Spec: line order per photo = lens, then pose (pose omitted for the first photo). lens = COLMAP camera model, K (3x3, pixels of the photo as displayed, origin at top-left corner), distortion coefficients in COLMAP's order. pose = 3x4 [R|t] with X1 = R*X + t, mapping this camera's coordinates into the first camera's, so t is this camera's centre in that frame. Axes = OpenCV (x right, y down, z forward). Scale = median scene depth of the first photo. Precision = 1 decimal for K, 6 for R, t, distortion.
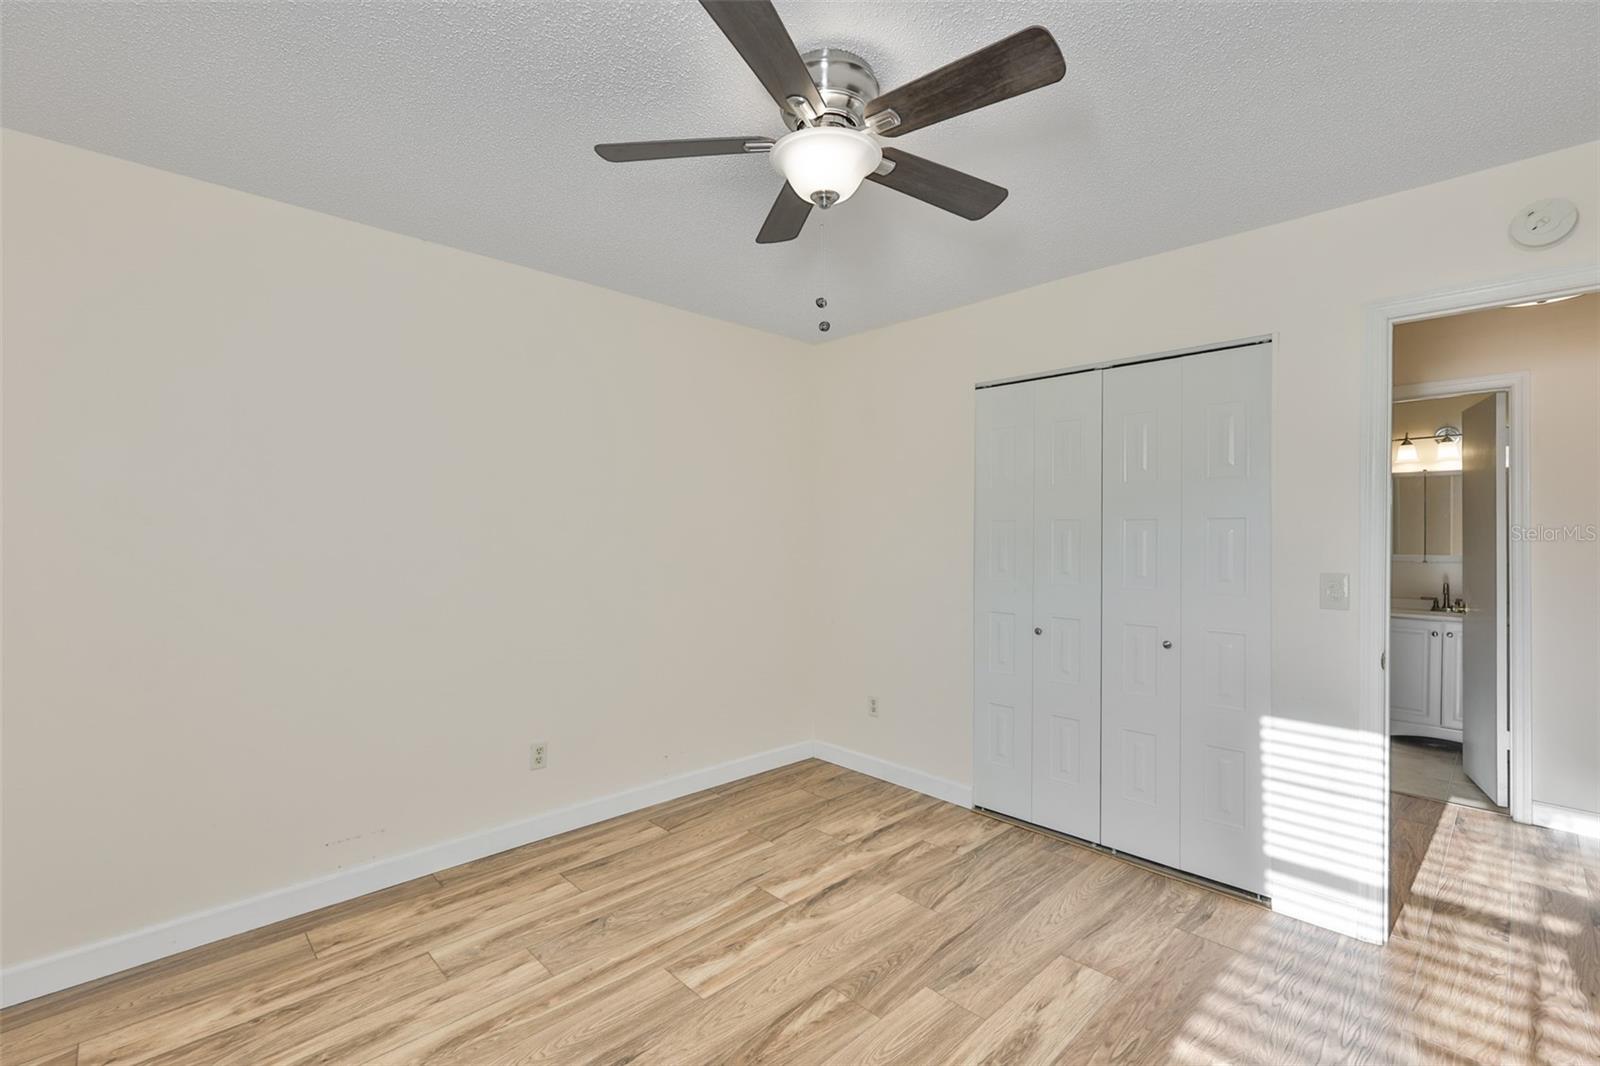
lens RADIAL K [[680.7, 0, 799.4], [0, 680.7, 536.3], [0, 0, 1]] dist [-0.003872, 0.000817]
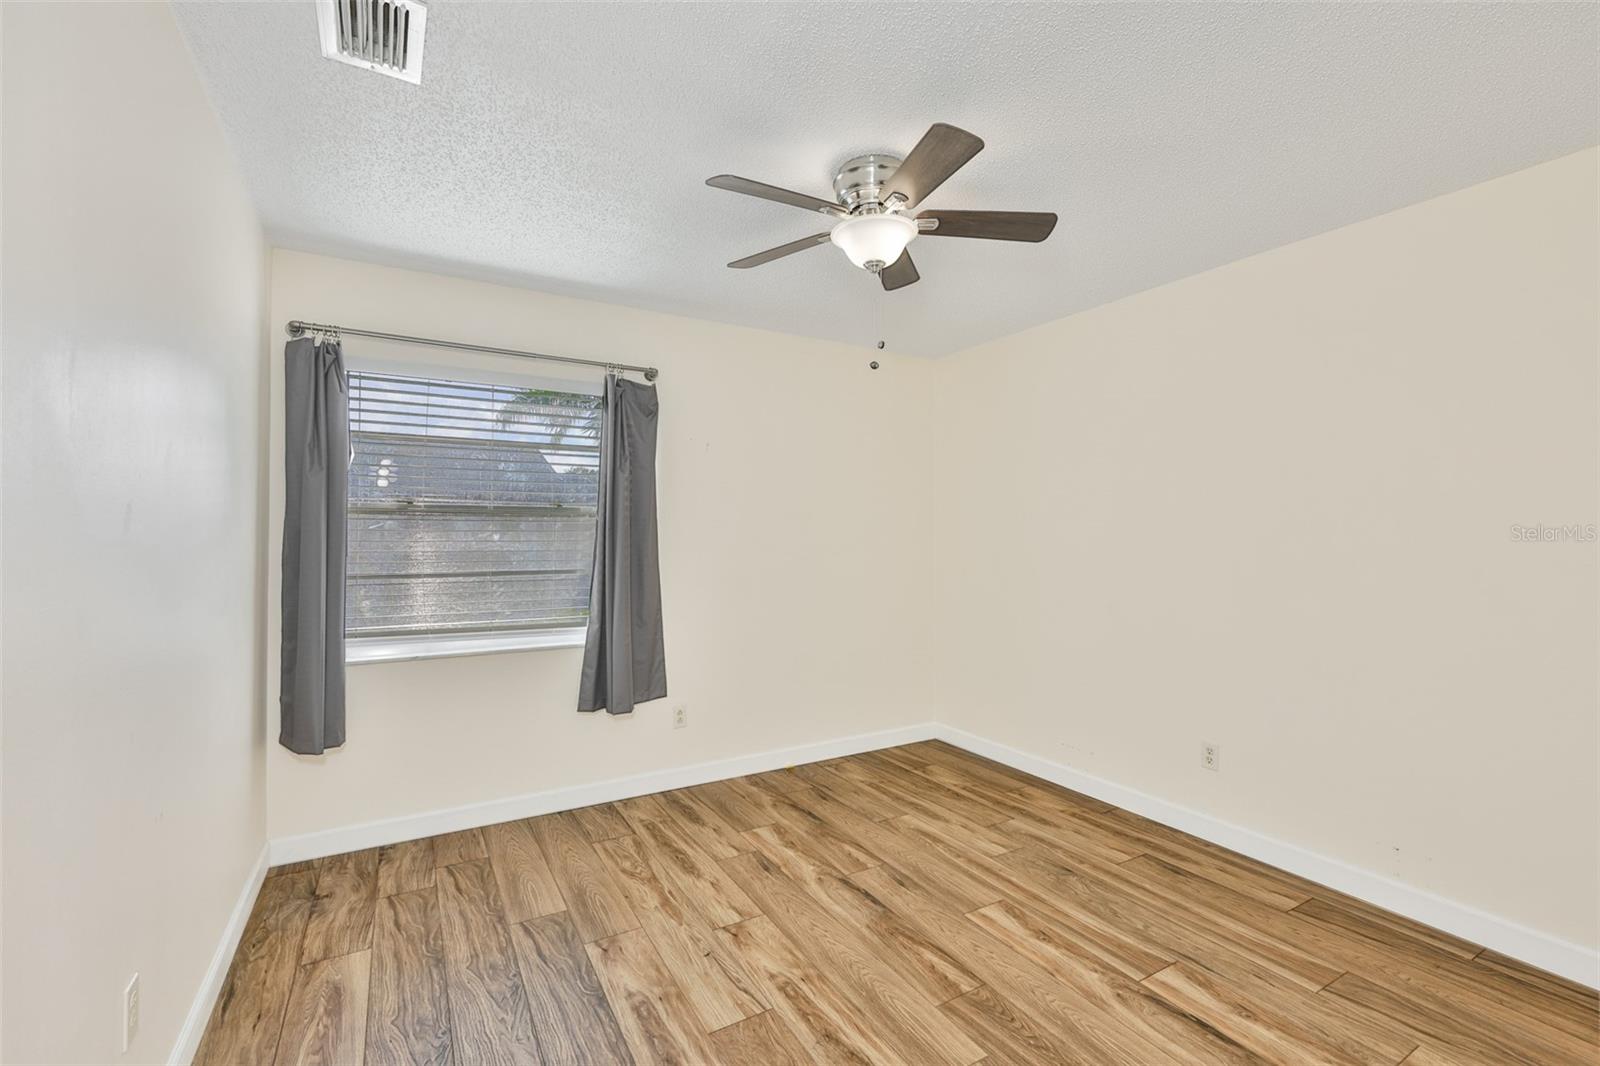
lens RADIAL K [[680.7, 0, 789.9], [0, 680.7, 535.8], [0, 0, 1]] dist [-0.003872, 0.000817]
pose [[-0.234023, -0.001812, -0.972229, 0.907911], [-0.006613, 0.999978, -0.000272, 0.010541], [0.972209, 0.006365, -0.234029, 0.805473]]
